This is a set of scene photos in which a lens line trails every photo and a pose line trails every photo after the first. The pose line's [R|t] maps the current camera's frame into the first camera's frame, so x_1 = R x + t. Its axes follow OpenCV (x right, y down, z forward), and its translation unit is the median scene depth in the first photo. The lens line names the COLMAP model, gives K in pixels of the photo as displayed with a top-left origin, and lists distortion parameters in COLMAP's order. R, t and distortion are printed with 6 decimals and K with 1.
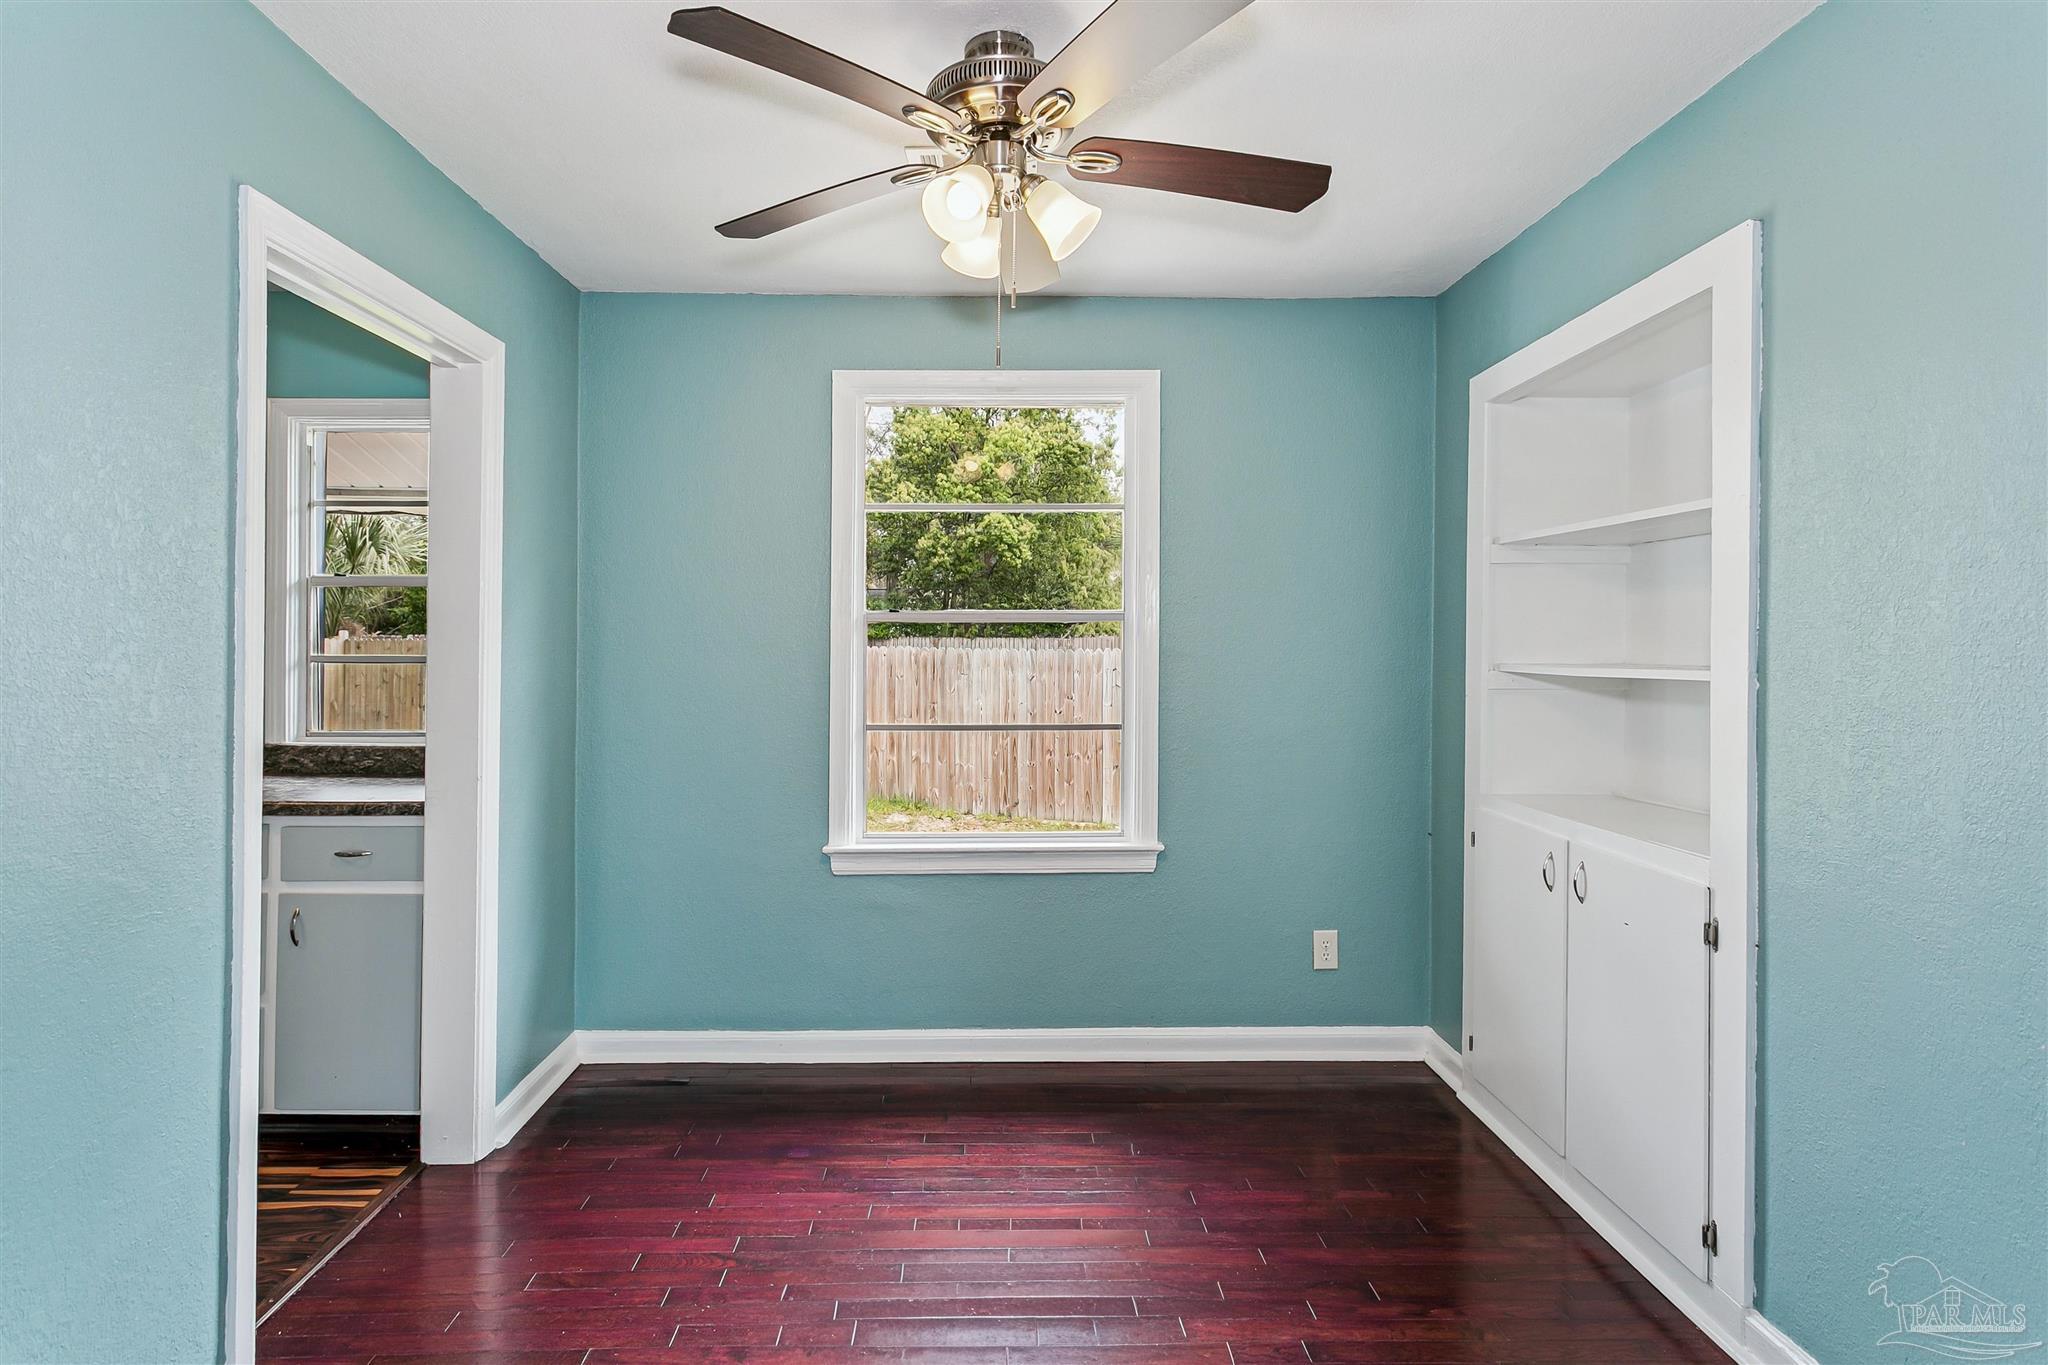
lens RADIAL K [[974.1, 0, 1006.0], [0, 974.1, 637.9], [0, 0, 1]] dist [0.002941, 0.000285]
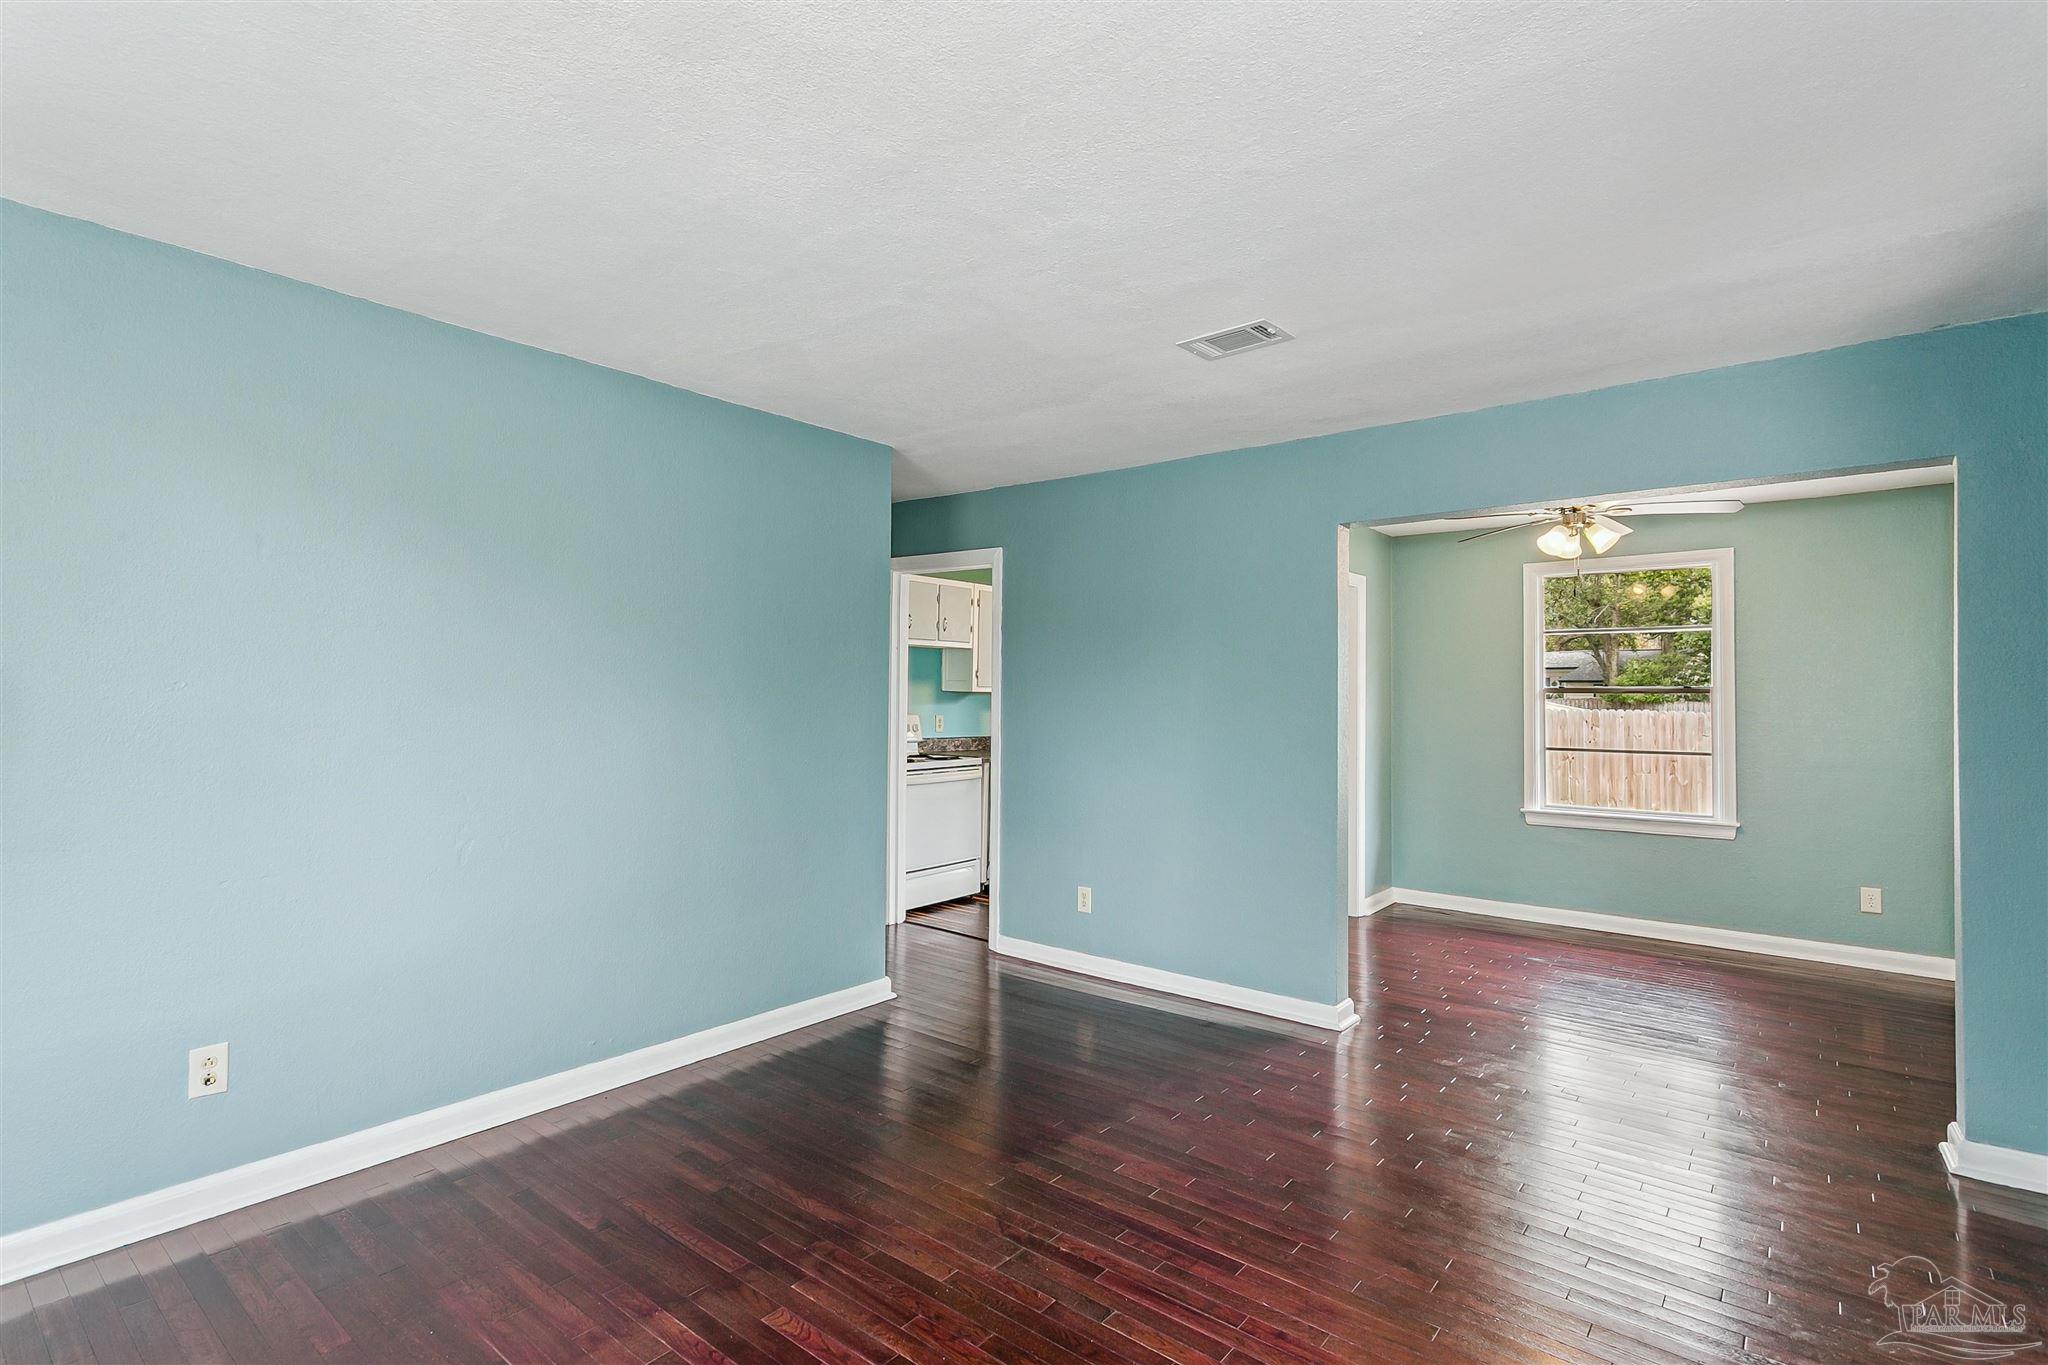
lens RADIAL K [[974.1, 0, 1014.4], [0, 974.1, 685.6], [0, 0, 1]] dist [0.002941, 0.000285]
pose [[0.746215, -0.009189, -0.665641, 0.352598], [-0.001617, 0.999877, -0.015617, -0.000251], [0.665703, 0.012730, 0.746109, -1.121325]]
